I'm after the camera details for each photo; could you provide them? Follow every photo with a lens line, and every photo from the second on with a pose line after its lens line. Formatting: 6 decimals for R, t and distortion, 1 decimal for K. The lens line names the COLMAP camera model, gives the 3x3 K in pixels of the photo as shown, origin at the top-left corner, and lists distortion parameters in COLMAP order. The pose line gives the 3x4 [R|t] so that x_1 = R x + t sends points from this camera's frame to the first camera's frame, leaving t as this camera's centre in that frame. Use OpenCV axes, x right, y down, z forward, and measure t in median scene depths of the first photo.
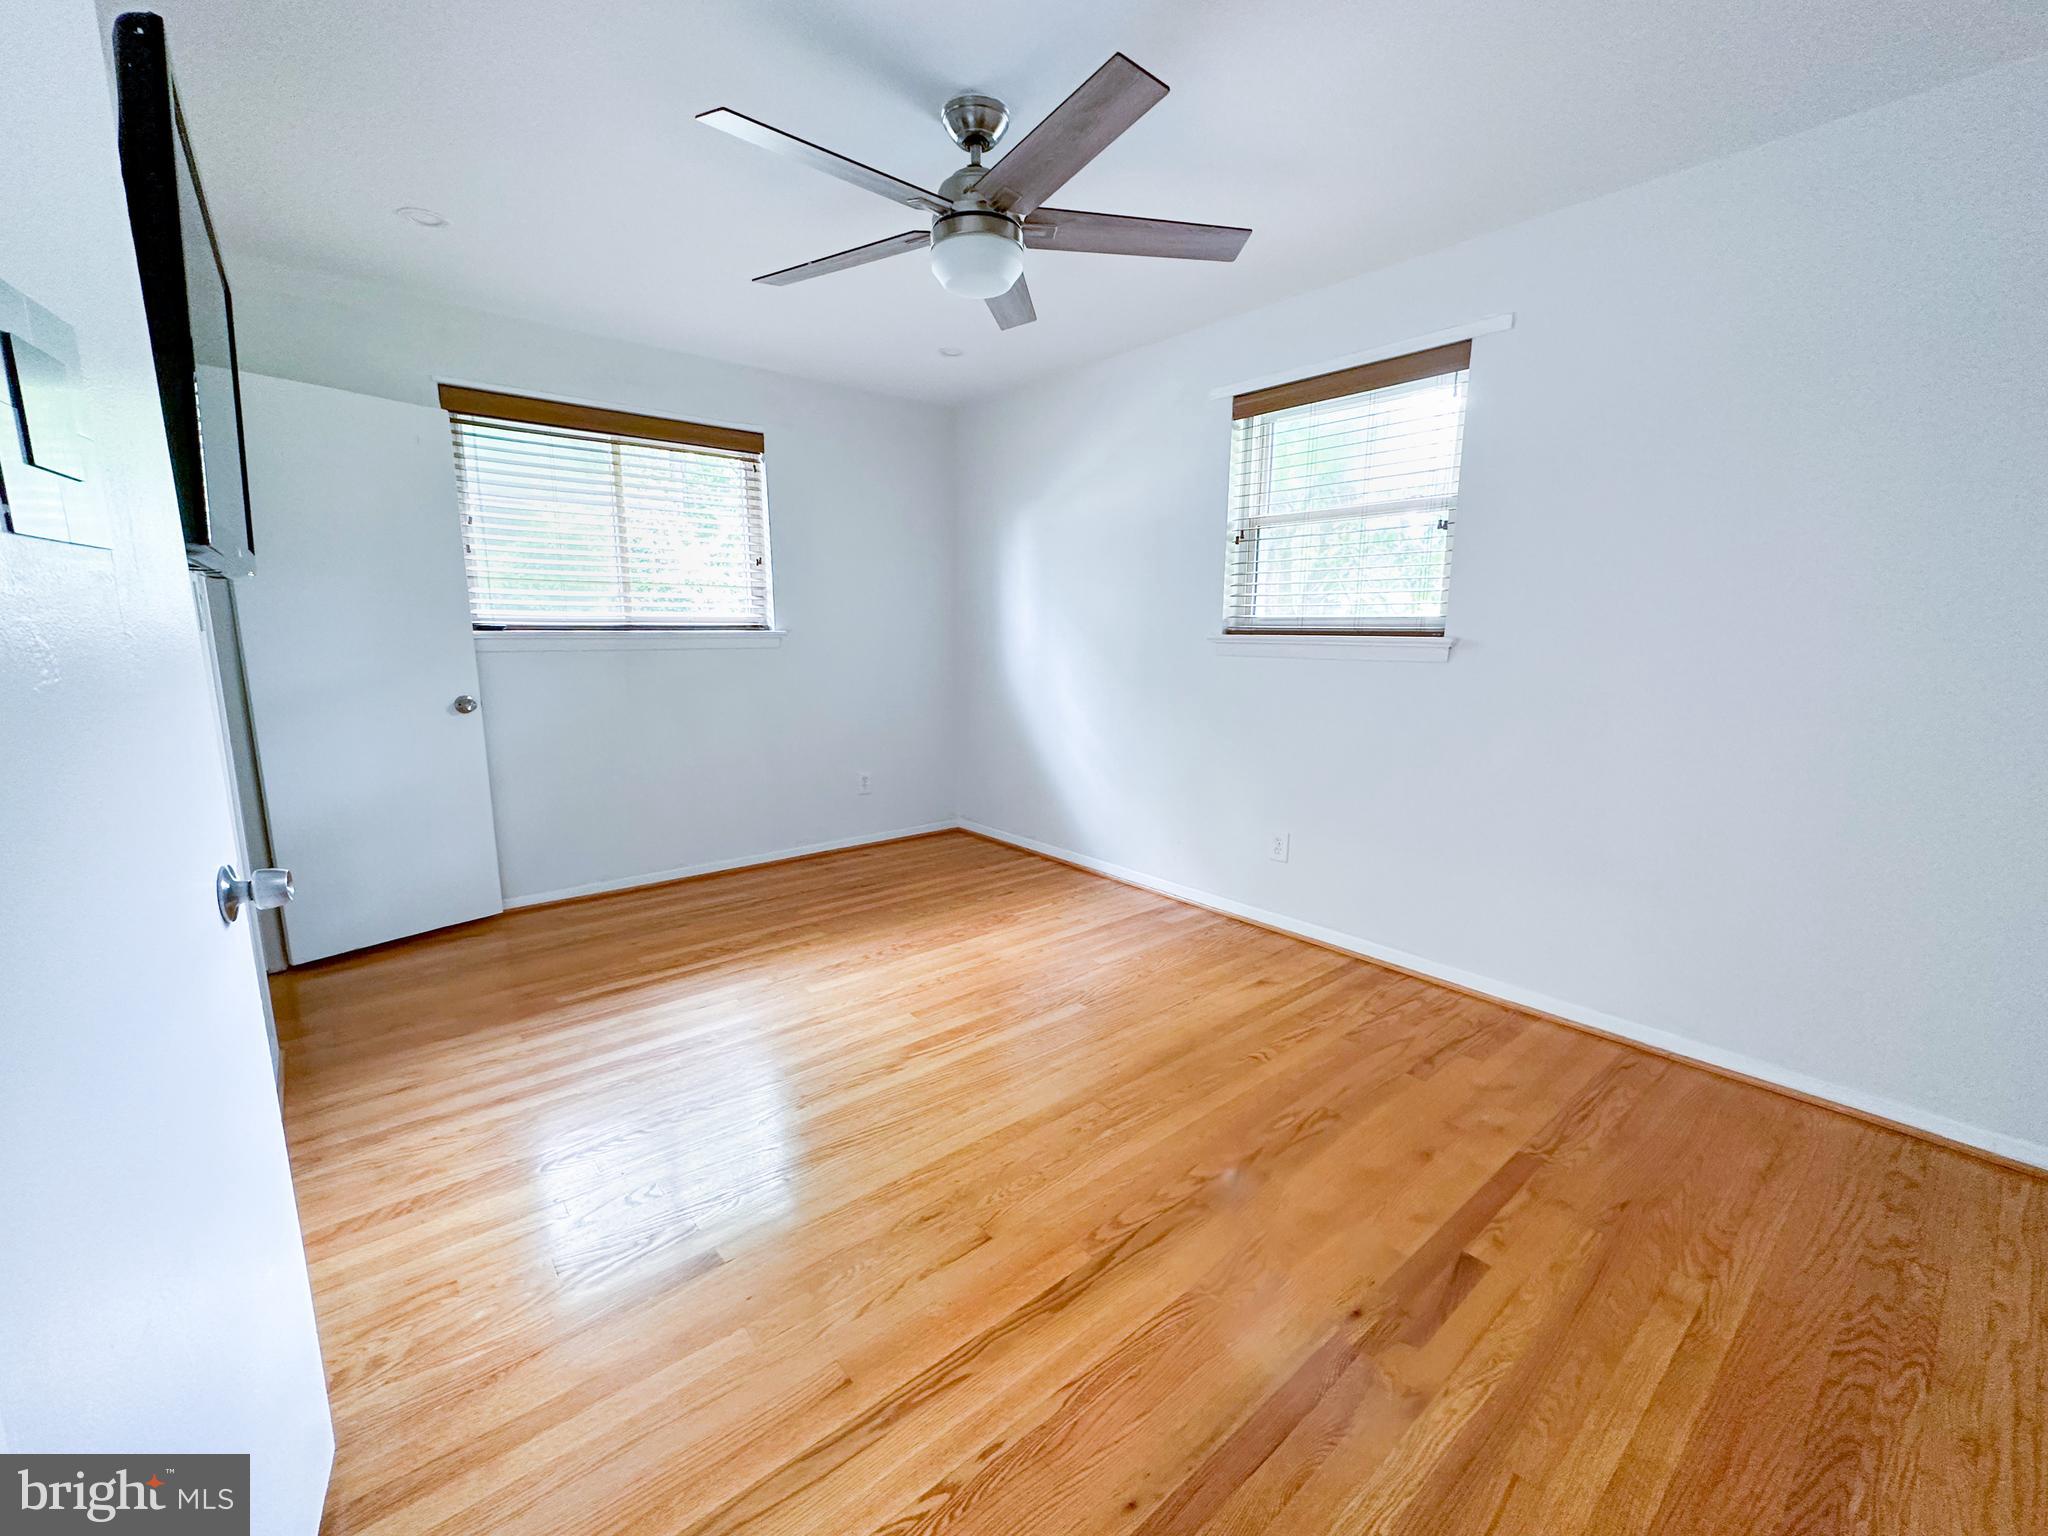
lens RADIAL K [[832.6, 0, 1024.0], [0, 832.6, 768.0], [0, 0, 1]] dist [0.000519, 0.000359]
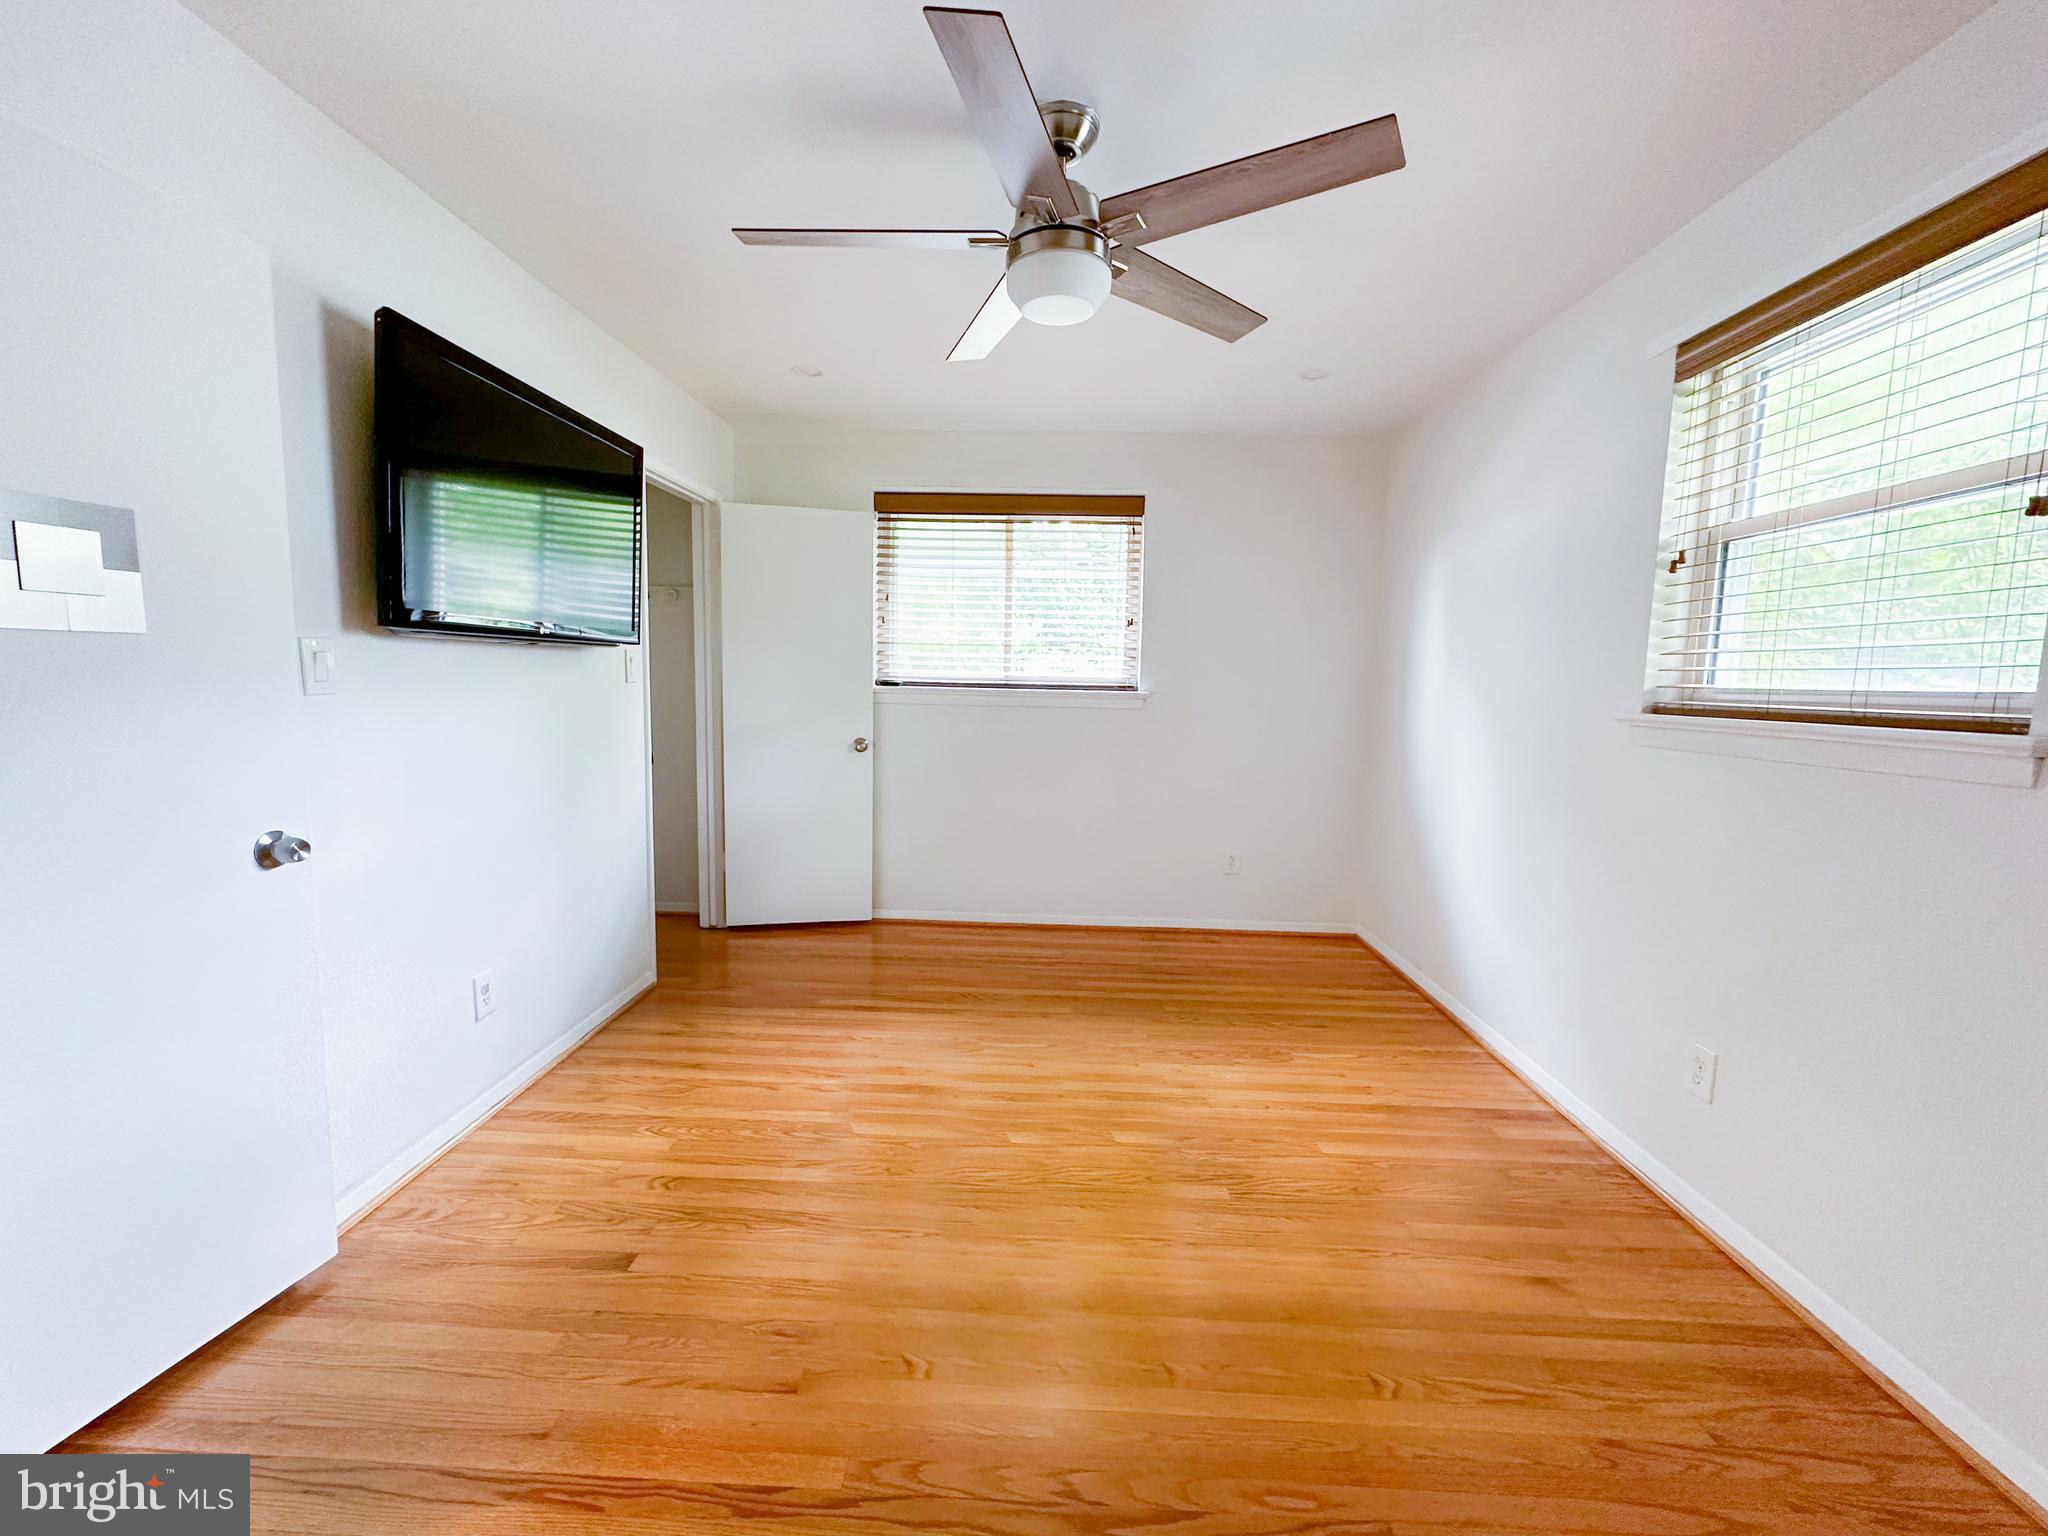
lens RADIAL K [[850.8, 0, 1022.6], [0, 850.8, 761.7], [0, 0, 1]] dist [-0.001355, 0.000329]
pose [[0.743161, 0.077626, -0.664595, 0.324591], [-0.131653, 0.990796, -0.031489, -0.040800], [0.656033, 0.110897, 0.746540, 0.207517]]
